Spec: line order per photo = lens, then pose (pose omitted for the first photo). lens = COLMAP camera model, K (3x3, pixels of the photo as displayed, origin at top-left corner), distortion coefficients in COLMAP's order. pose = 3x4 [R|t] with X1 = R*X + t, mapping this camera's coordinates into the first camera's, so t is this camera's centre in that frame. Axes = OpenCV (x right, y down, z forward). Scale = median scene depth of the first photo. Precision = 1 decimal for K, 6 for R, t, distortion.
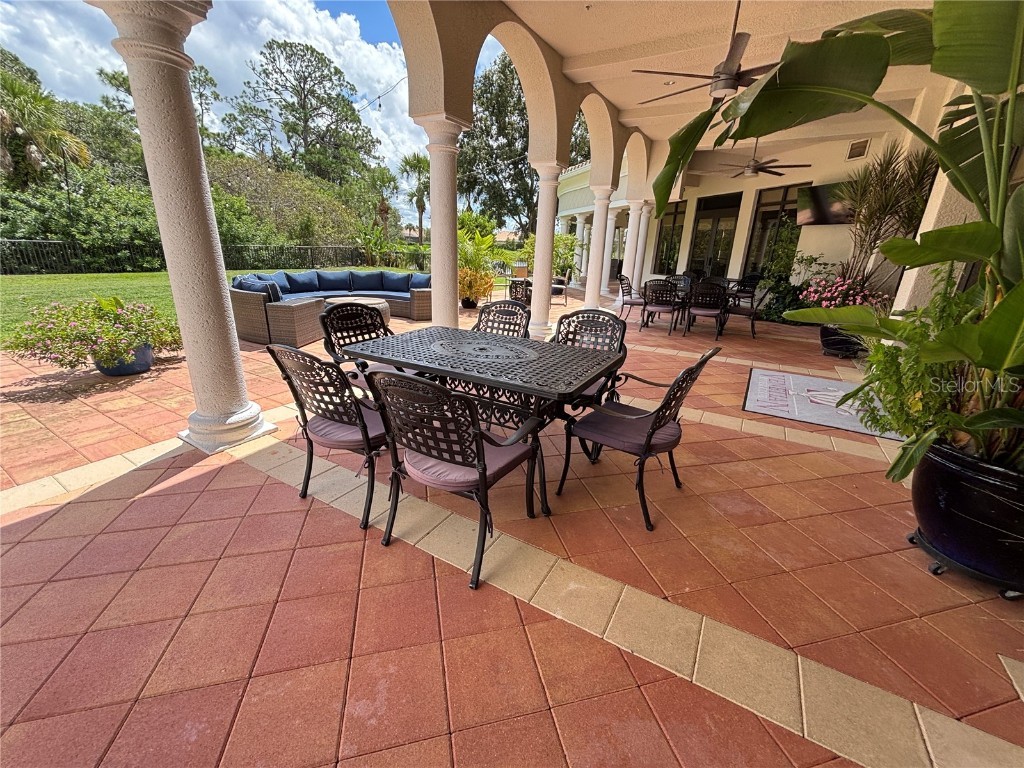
lens RADIAL K [[412.8, 0, 512.0], [0, 412.8, 384.0], [0, 0, 1]] dist [-0.000282, -0.000035]
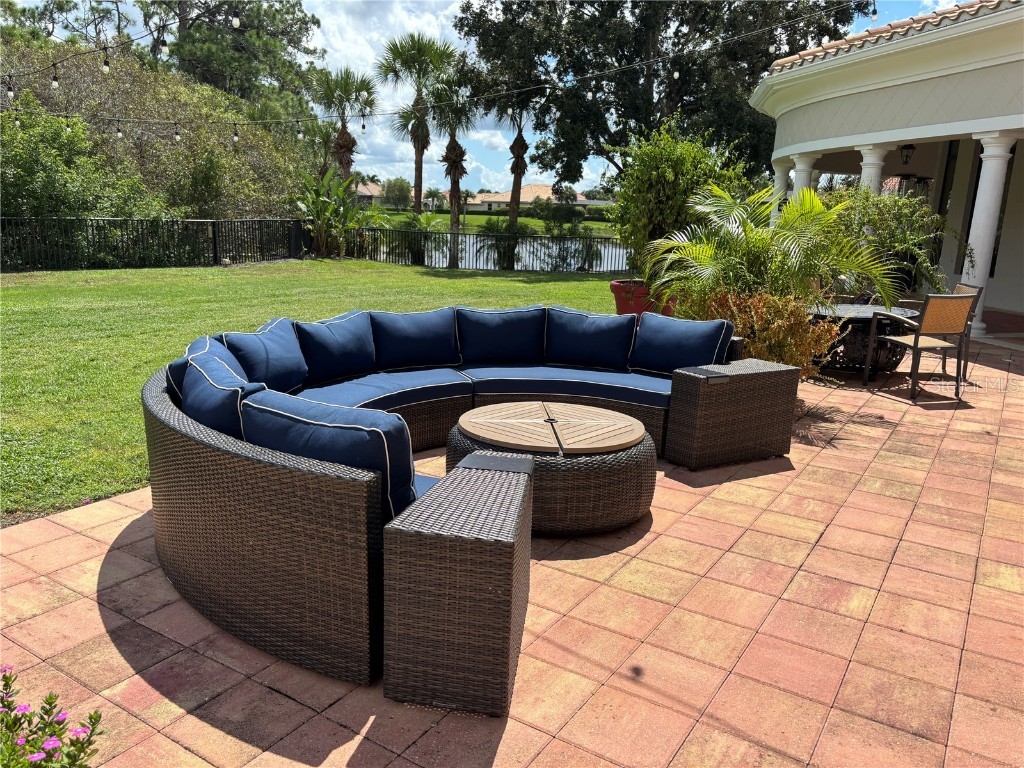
lens RADIAL K [[774.9, 0, 512.0], [0, 774.9, 384.0], [0, 0, 1]] dist [0.115475, -0.127721]
pose [[0.999459, -0.000448, -0.032877, -0.082587], [-0.002982, 0.994552, -0.104199, -0.036506], [0.032745, 0.104241, 0.994013, 0.091740]]
